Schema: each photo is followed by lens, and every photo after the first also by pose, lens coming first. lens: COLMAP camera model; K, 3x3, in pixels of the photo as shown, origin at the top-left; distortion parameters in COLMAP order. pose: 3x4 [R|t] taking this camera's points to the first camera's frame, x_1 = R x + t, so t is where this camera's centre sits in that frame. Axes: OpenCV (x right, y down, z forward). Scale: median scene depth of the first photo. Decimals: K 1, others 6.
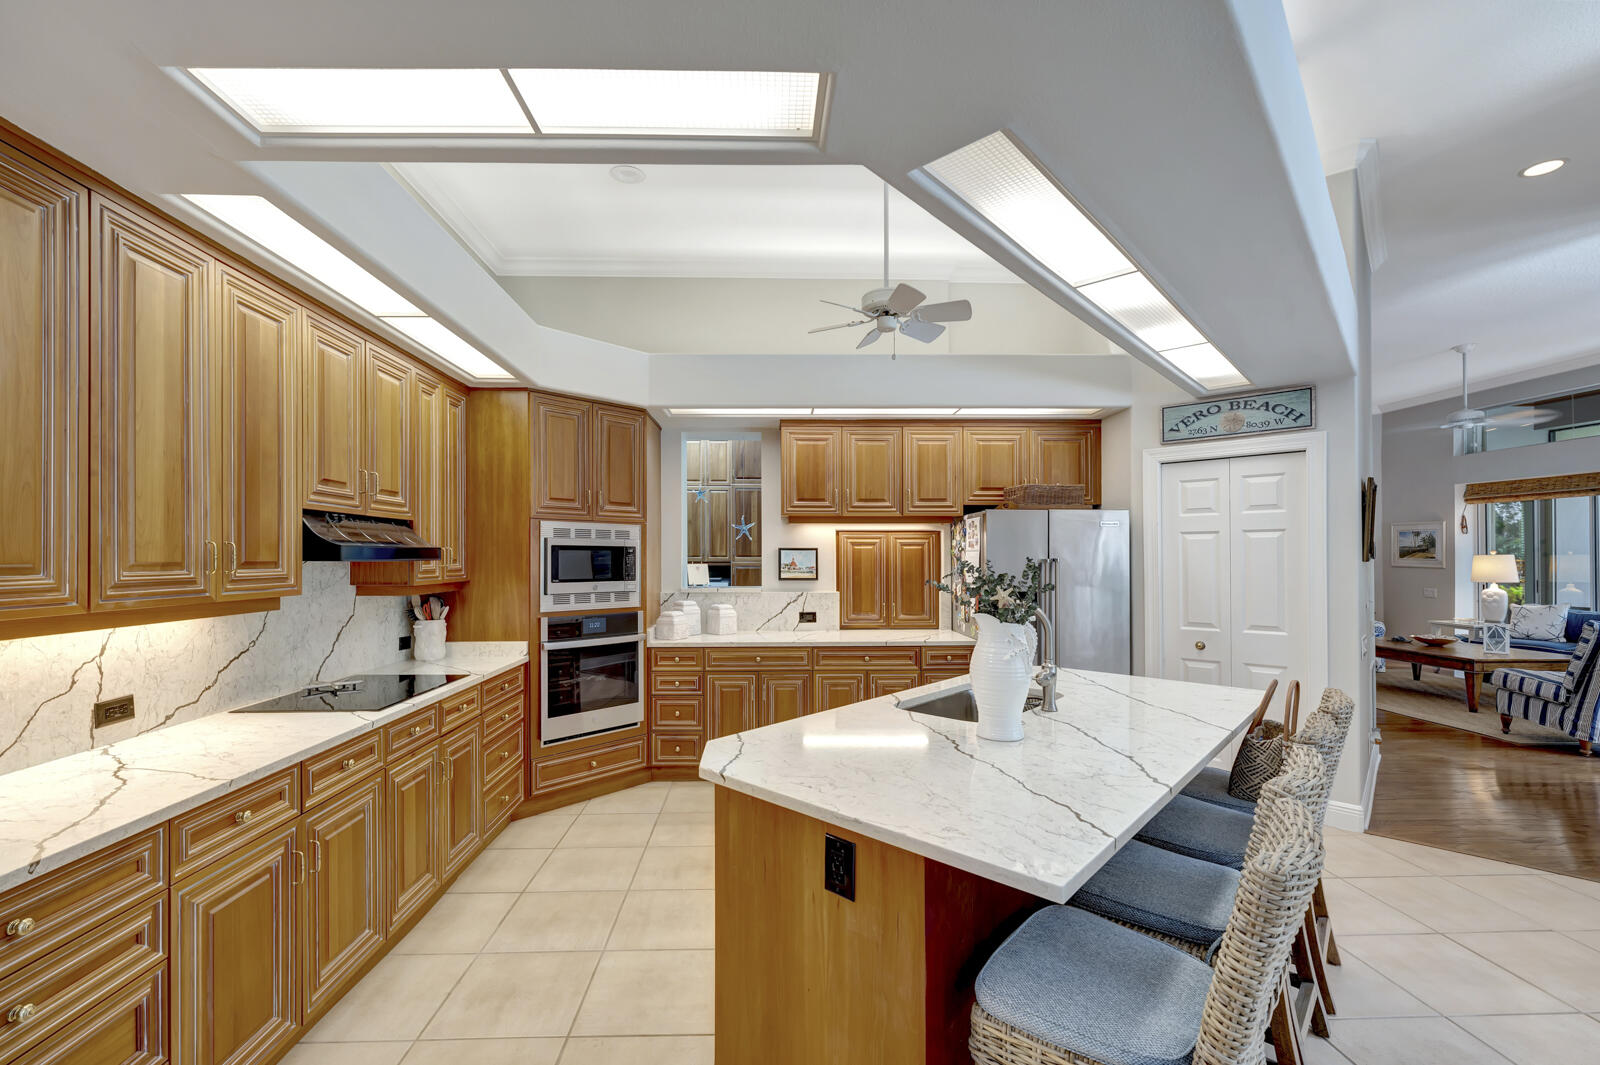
lens RADIAL K [[682.7, 0, 769.9], [0, 682.7, 554.4], [0, 0, 1]] dist [-0.003127, -0.000319]
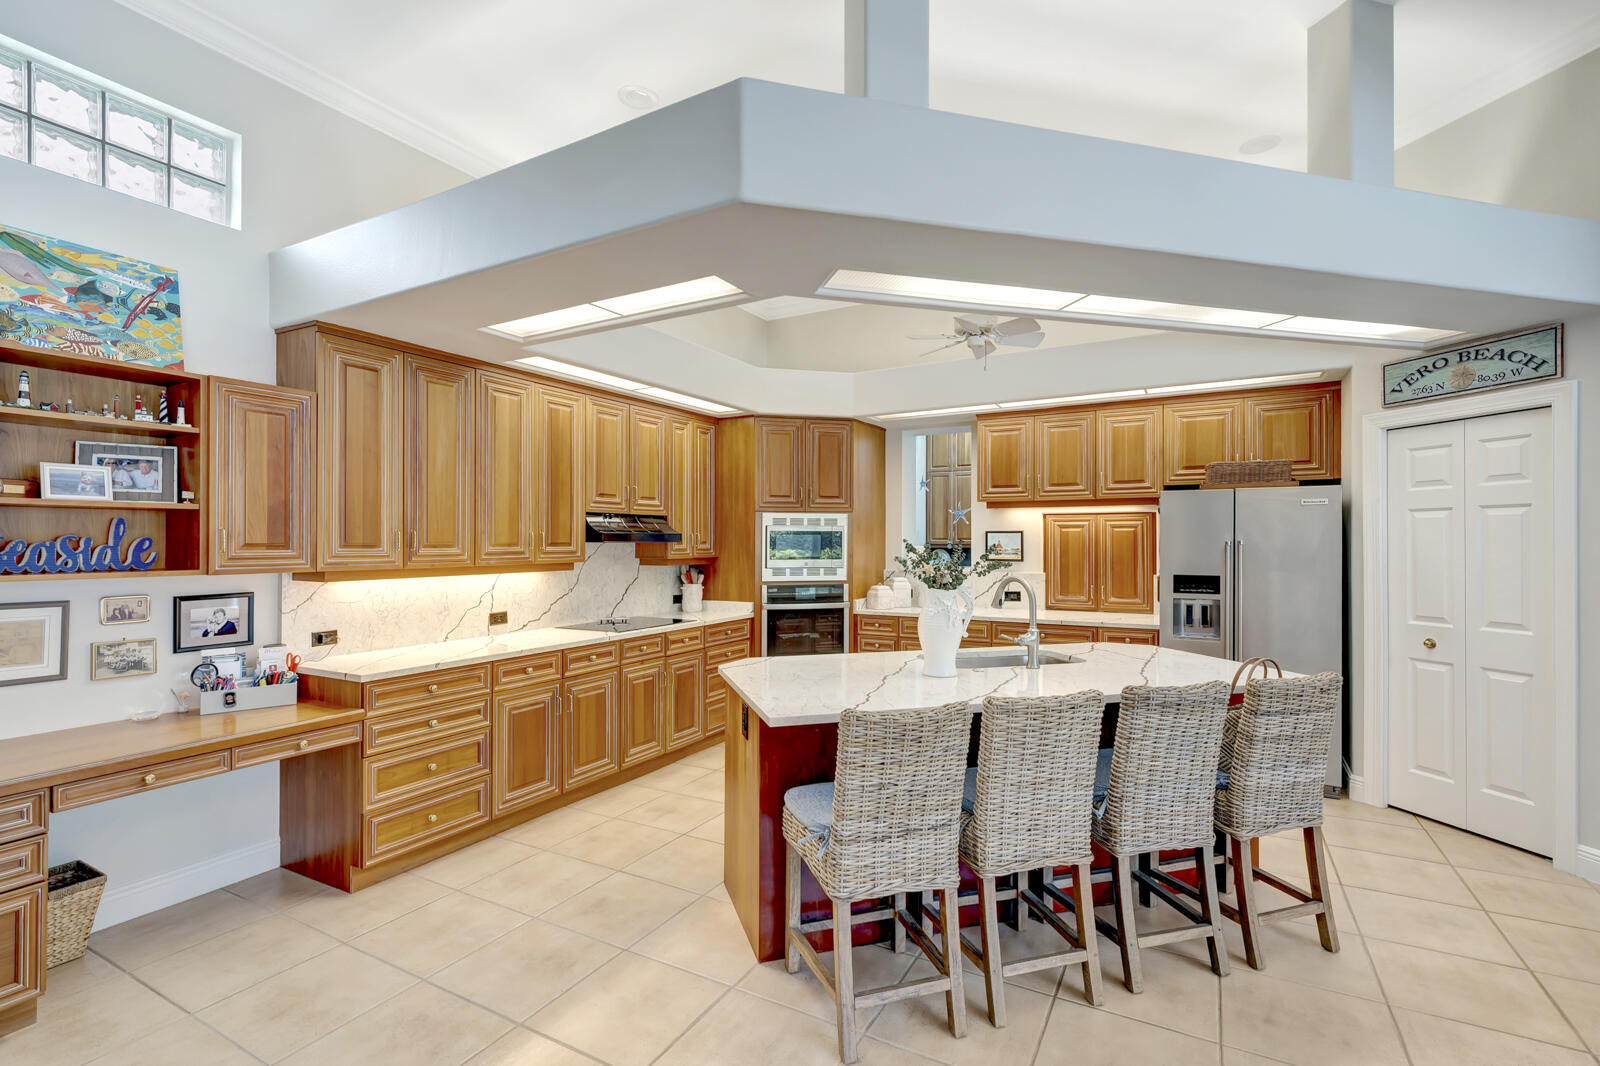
lens RADIAL K [[750.9, 0, 800.0], [0, 750.9, 533.0], [0, 0, 1]] dist [-0.003109, -0.001183]
pose [[0.854208, -0.006802, -0.519886, 0.466620], [0.003507, 0.999967, -0.007320, 0.001271], [0.519919, 0.004429, 0.854204, -0.206366]]
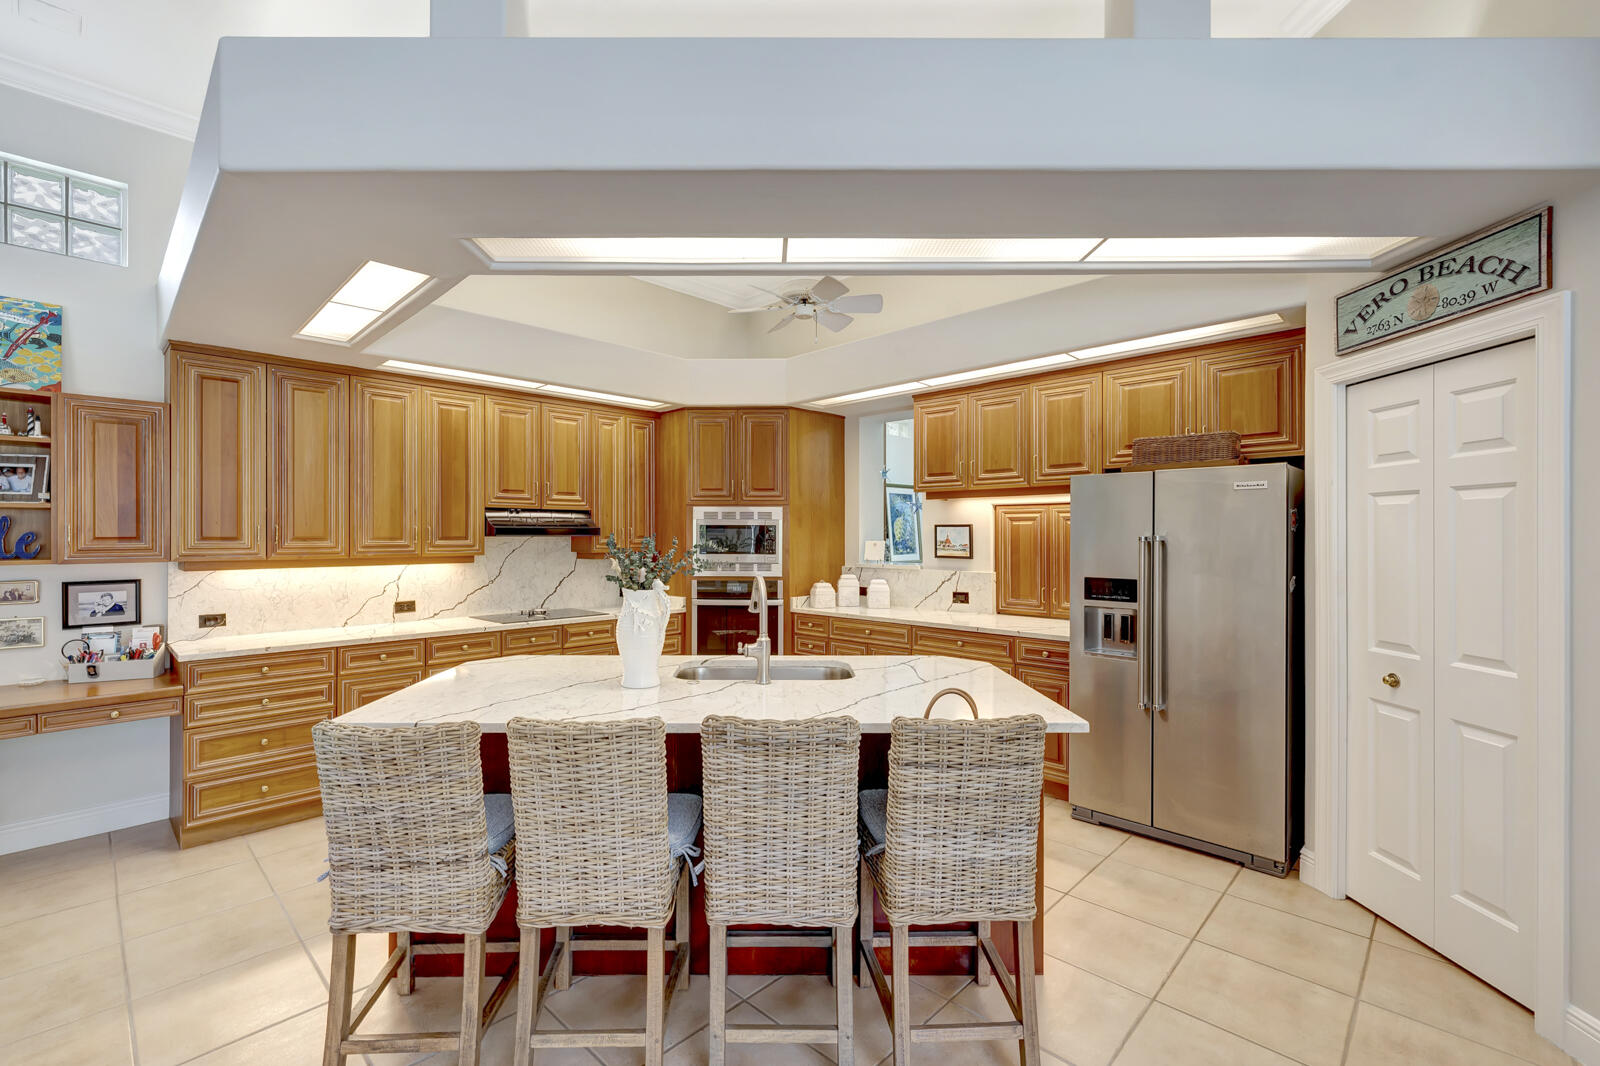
lens RADIAL K [[721.0, 0, 789.3], [0, 721.0, 530.1], [0, 0, 1]] dist [0.000540, 0.000055]
pose [[0.678959, -0.004416, -0.734163, 0.771399], [0.003024, 0.999990, -0.003219, 0.001243], [0.734170, -0.000035, 0.678966, 0.182152]]
